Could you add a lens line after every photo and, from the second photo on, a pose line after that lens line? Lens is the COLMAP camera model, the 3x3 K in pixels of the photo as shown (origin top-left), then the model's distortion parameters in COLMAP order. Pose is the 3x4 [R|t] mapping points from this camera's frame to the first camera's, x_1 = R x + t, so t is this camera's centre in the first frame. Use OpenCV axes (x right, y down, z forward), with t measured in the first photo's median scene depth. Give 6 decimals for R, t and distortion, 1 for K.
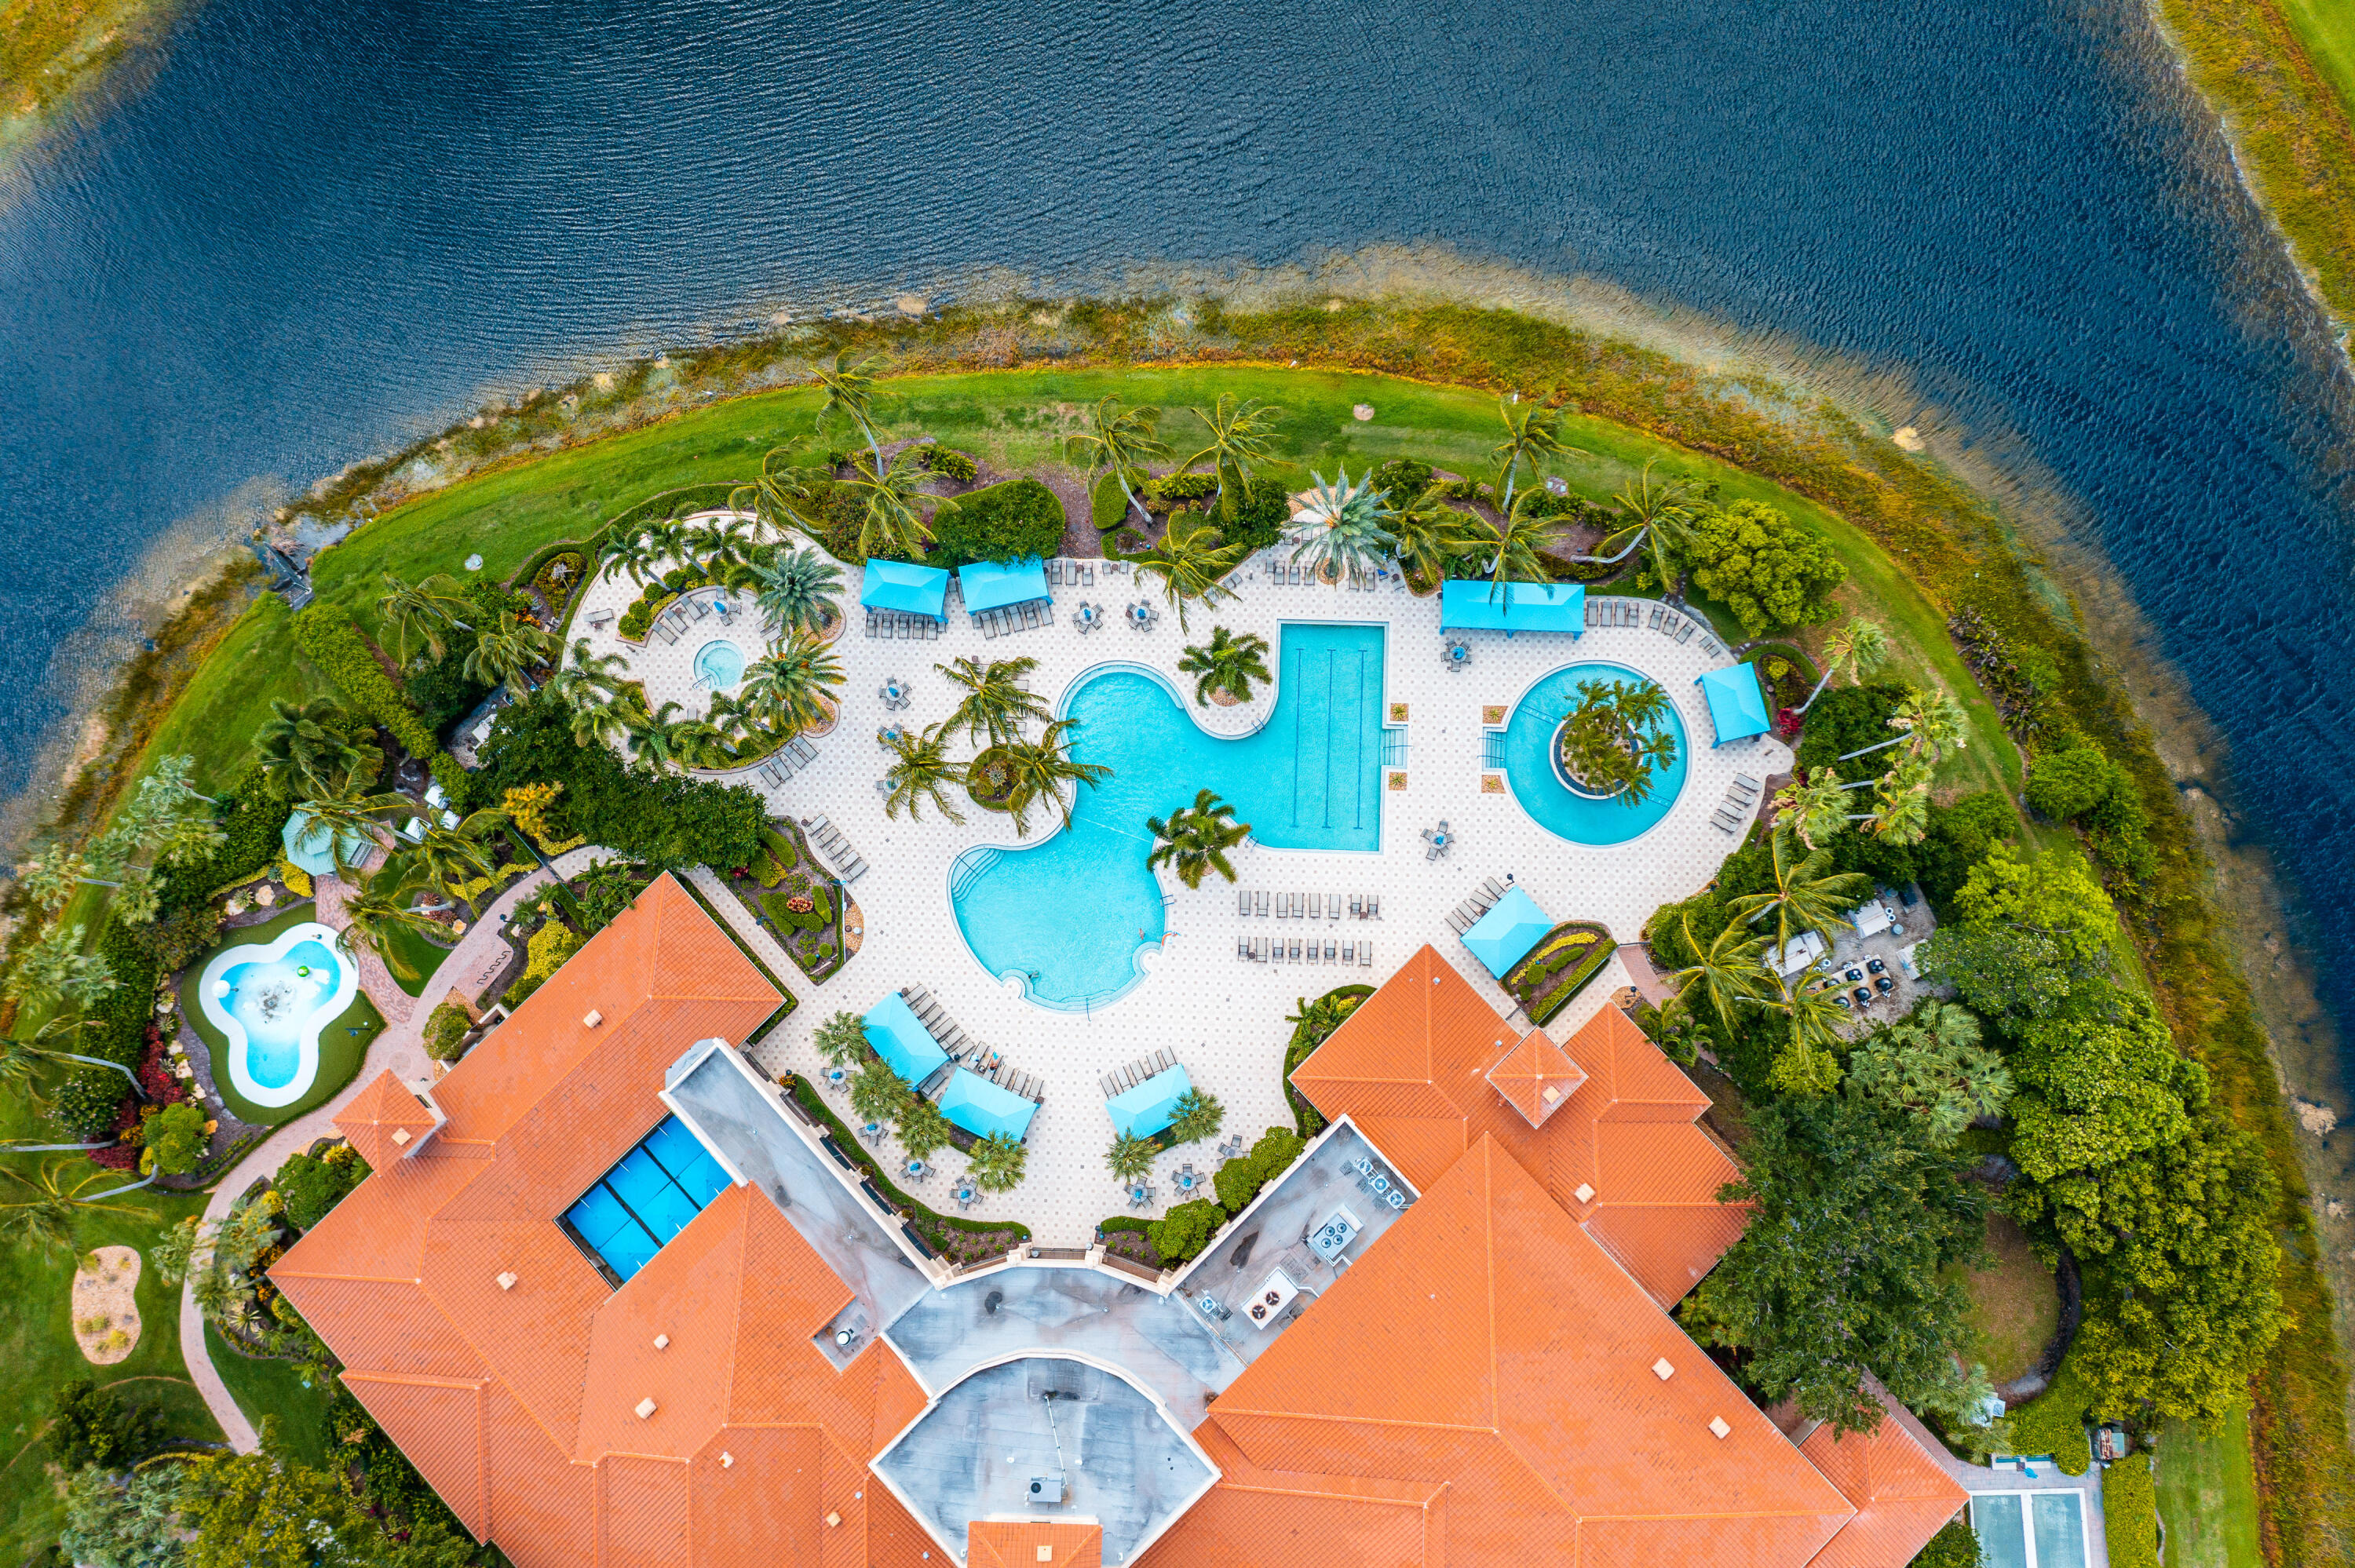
lens RADIAL K [[1871.4, 0, 1177.3], [0, 1871.4, 777.4], [0, 0, 1]] dist [-0.006206, 0.009031]
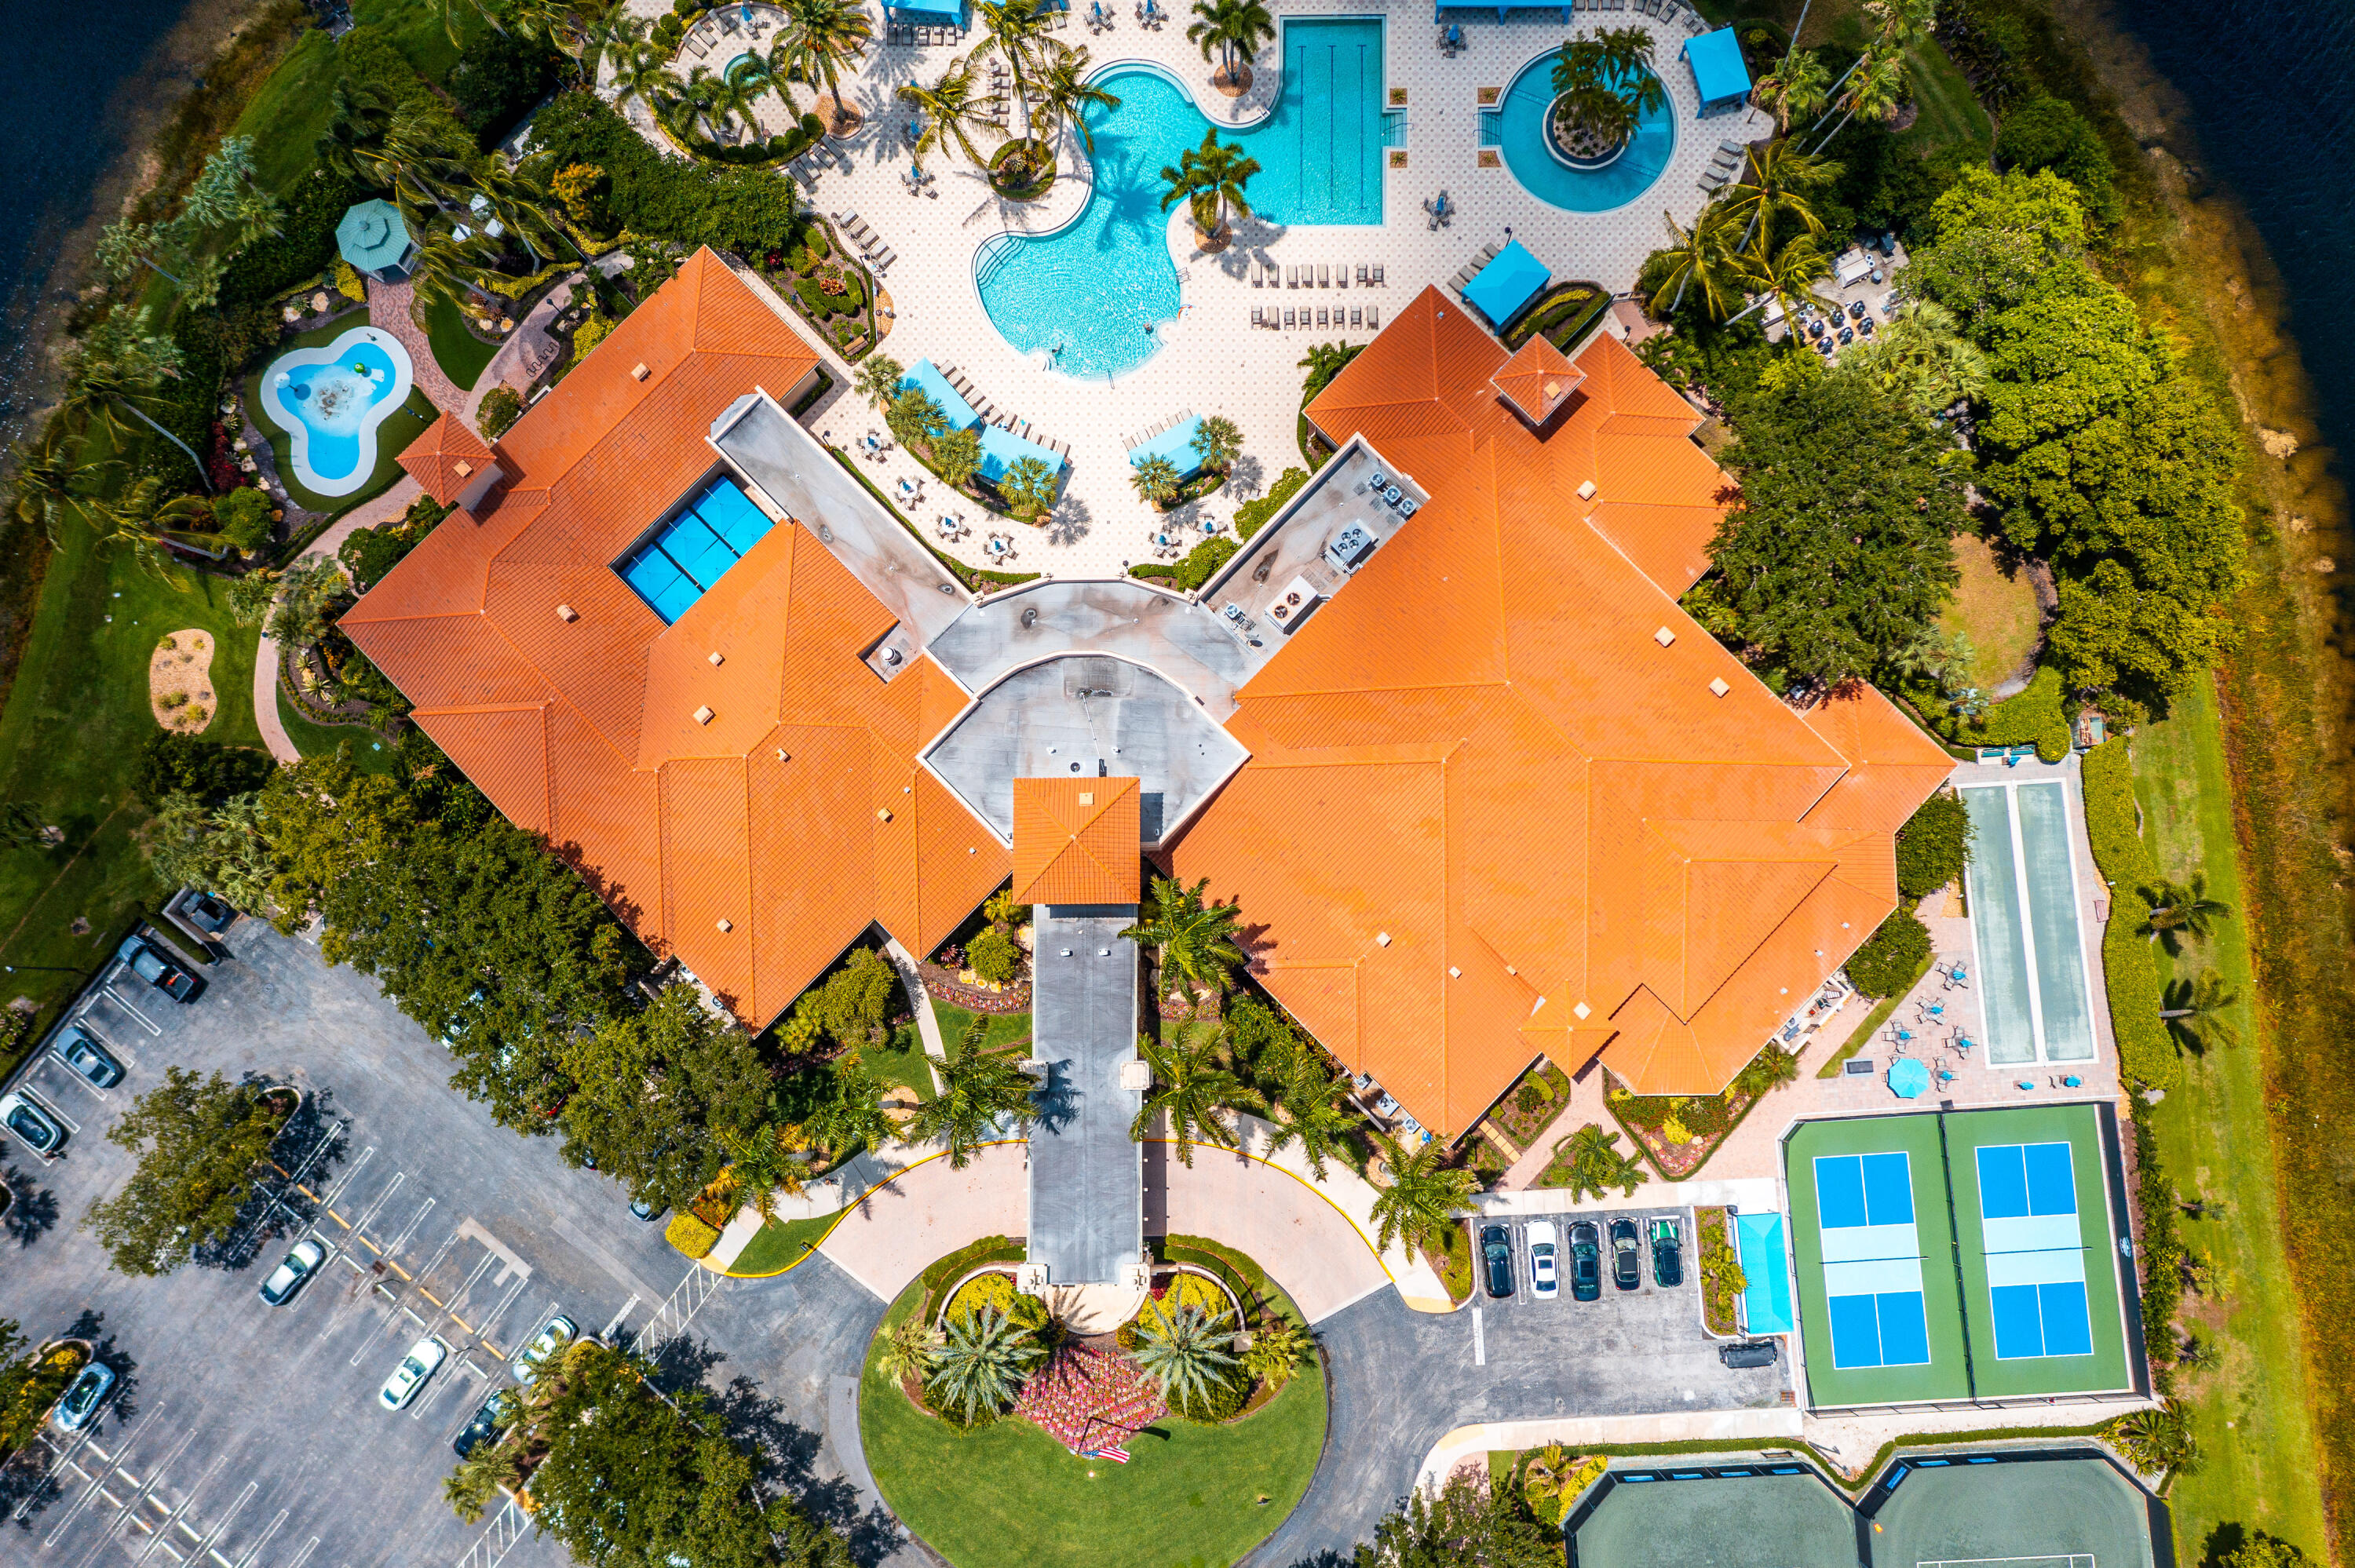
lens RADIAL K [[1871.4, 0, 1187.3], [0, 1871.4, 785.3], [0, 0, 1]] dist [-0.006206, 0.009031]
pose [[0.999596, -0.028147, 0.004058, -0.015056], [0.028108, 0.999562, 0.009205, 0.345890], [-0.004315, -0.009087, 0.999949, -0.052081]]
